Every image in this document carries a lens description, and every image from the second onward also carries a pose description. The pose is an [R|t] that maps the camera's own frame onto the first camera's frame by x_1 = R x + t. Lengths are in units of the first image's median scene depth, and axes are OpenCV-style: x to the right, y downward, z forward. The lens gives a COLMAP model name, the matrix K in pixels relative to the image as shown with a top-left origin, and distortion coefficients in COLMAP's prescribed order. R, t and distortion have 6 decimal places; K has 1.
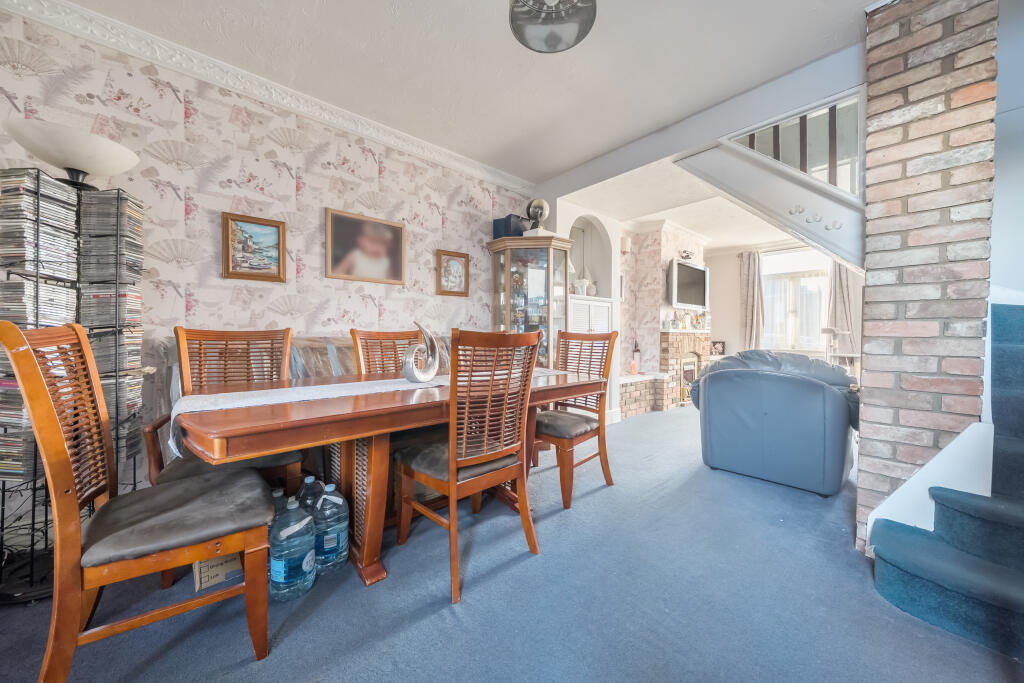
lens RADIAL K [[349.4, 0, 510.9], [0, 349.4, 337.3], [0, 0, 1]] dist [-0.005876, -0.000069]
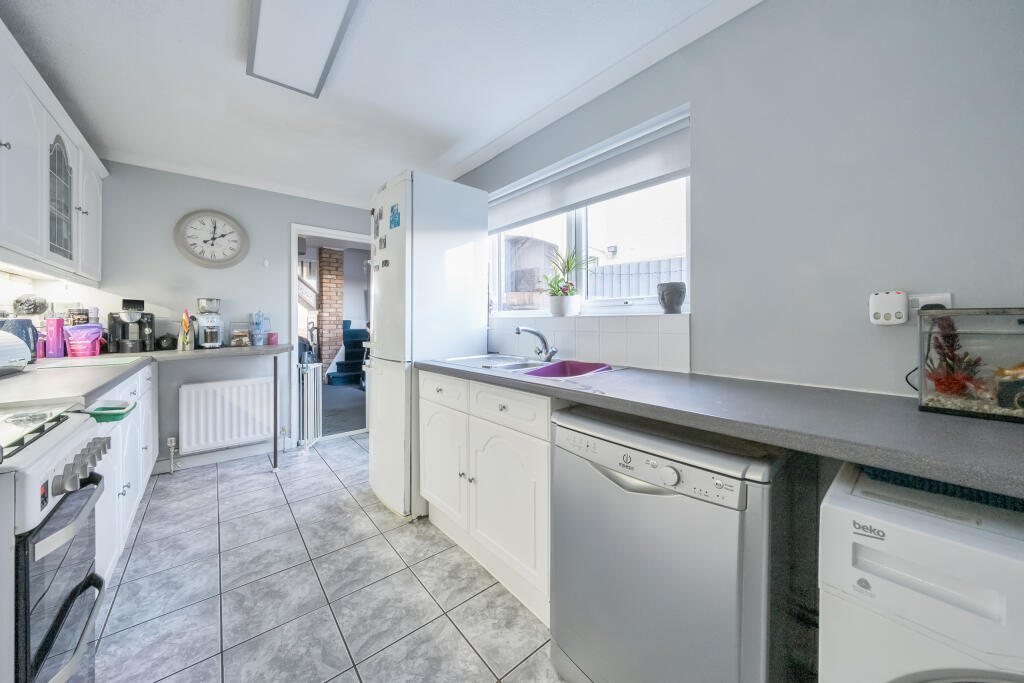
lens RADIAL K [[349.4, 0, 504.4], [0, 349.4, 322.8], [0, 0, 1]] dist [-0.005876, -0.000069]
pose [[0.028963, -0.006571, 0.999559, -1.632060], [0.015352, 0.999863, 0.006128, -0.036411], [-0.999463, 0.015168, 0.029060, -0.665171]]
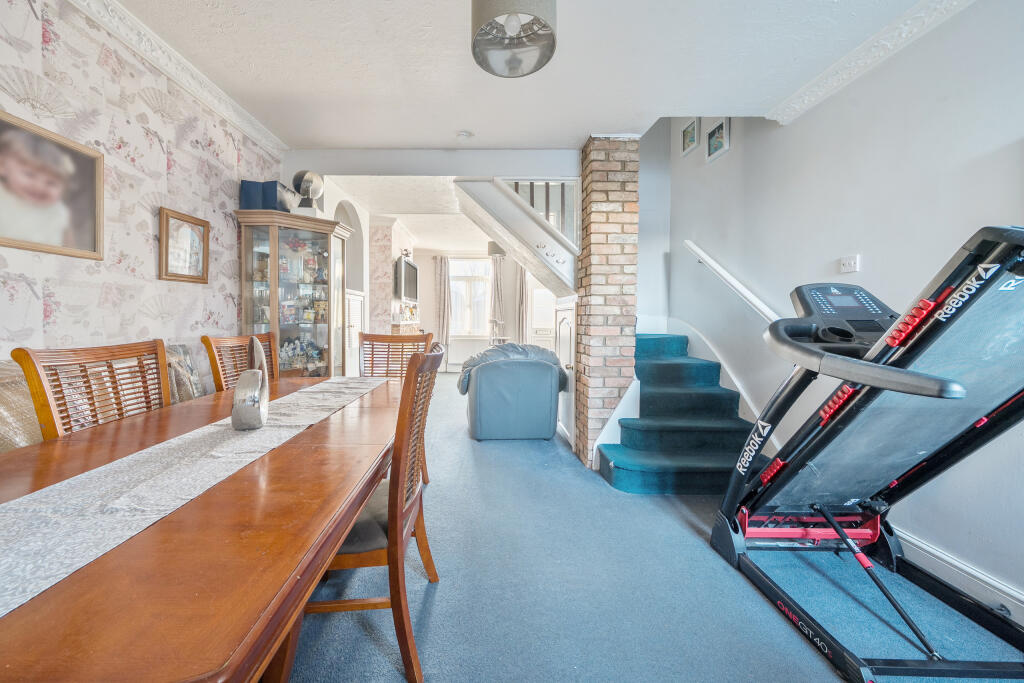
lens RADIAL K [[349.4, 0, 485.3], [0, 349.4, 321.3], [0, 0, 1]] dist [-0.005876, -0.000069]
pose [[0.665748, -0.009628, 0.746114, -0.300005], [0.008993, 0.999948, 0.004879, -0.046176], [-0.746122, 0.003461, 0.665800, 0.156887]]
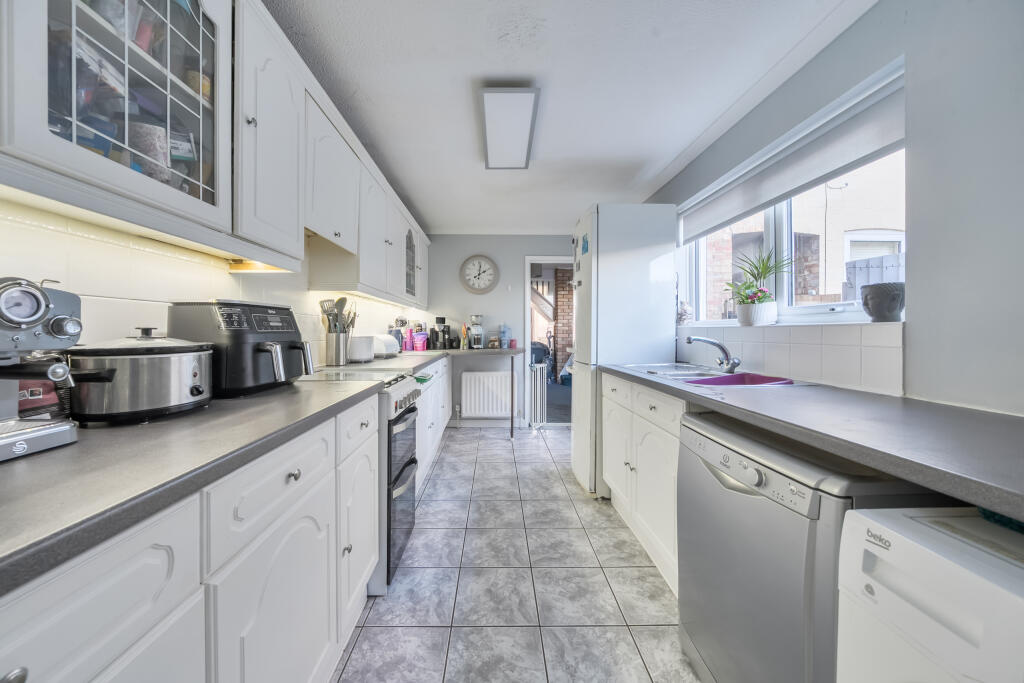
lens RADIAL K [[349.4, 0, 508.6], [0, 349.4, 332.8], [0, 0, 1]] dist [-0.005876, -0.000069]
pose [[0.634011, -0.006643, 0.773296, -1.719212], [0.012062, 0.999926, -0.001299, -0.034729], [-0.773230, 0.010151, 0.634044, -0.831460]]
